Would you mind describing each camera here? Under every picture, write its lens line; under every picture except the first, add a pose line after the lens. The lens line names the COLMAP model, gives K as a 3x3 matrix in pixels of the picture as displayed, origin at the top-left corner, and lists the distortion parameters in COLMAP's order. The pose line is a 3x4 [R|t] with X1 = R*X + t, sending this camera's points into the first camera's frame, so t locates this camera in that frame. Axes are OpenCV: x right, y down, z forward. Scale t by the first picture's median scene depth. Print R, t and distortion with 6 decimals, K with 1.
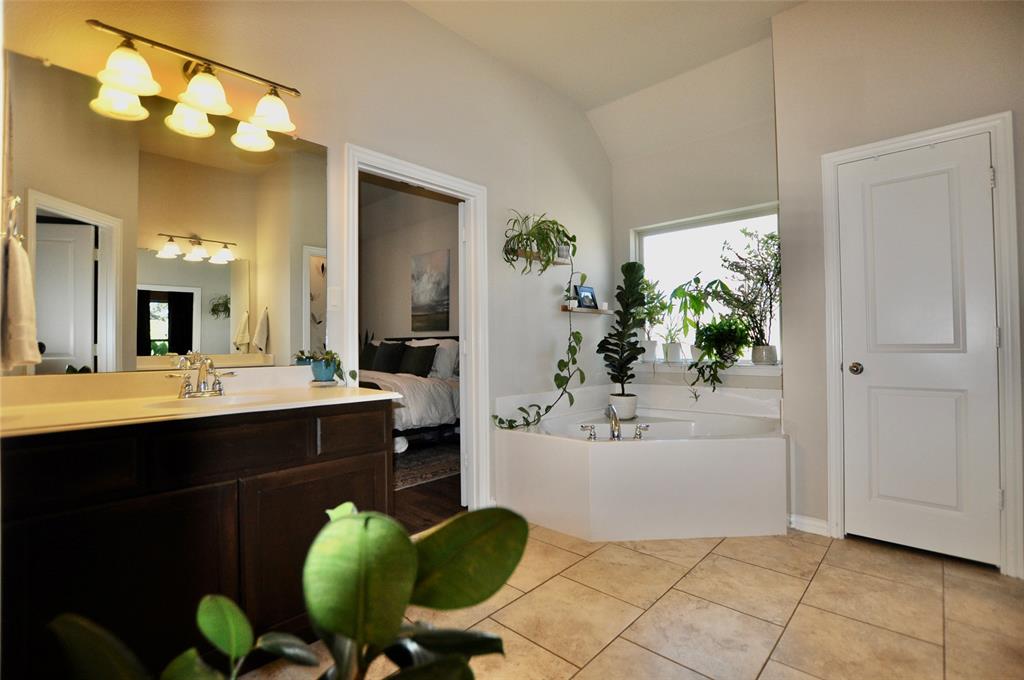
lens RADIAL K [[452.1, 0, 516.8], [0, 452.1, 337.9], [0, 0, 1]] dist [-0.029951, 0.000802]
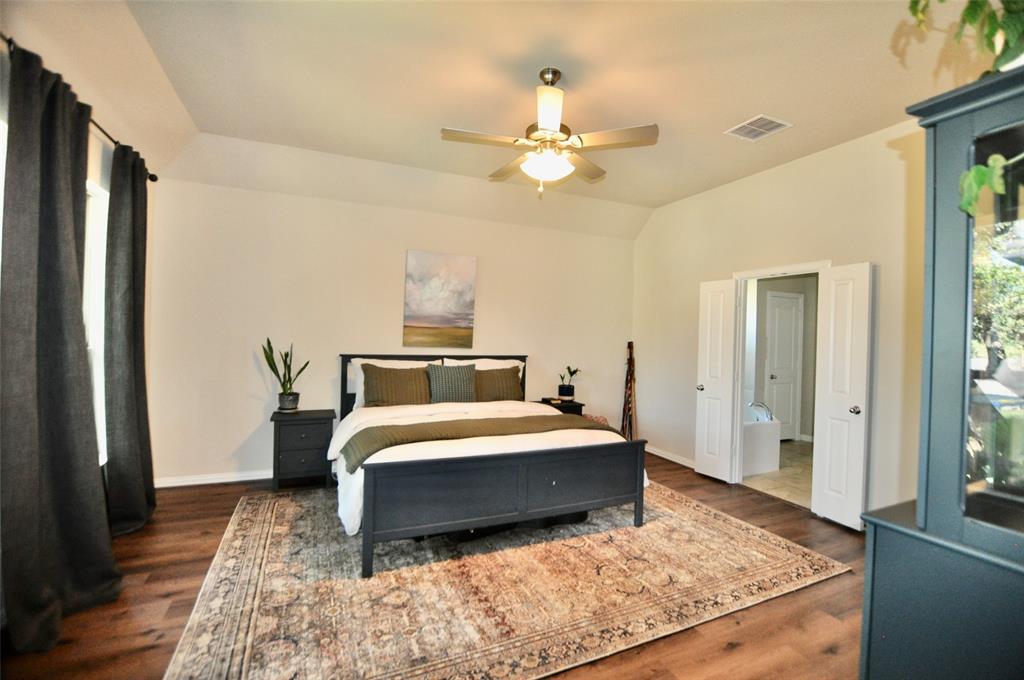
lens RADIAL K [[452.1, 0, 516.8], [0, 452.1, 337.9], [0, 0, 1]] dist [-0.029951, 0.000802]
pose [[0.386929, 0.014735, 0.921992, -1.584803], [-0.043849, 0.999035, 0.002436, -0.073387], [-0.921066, -0.041371, 0.387202, 0.963585]]
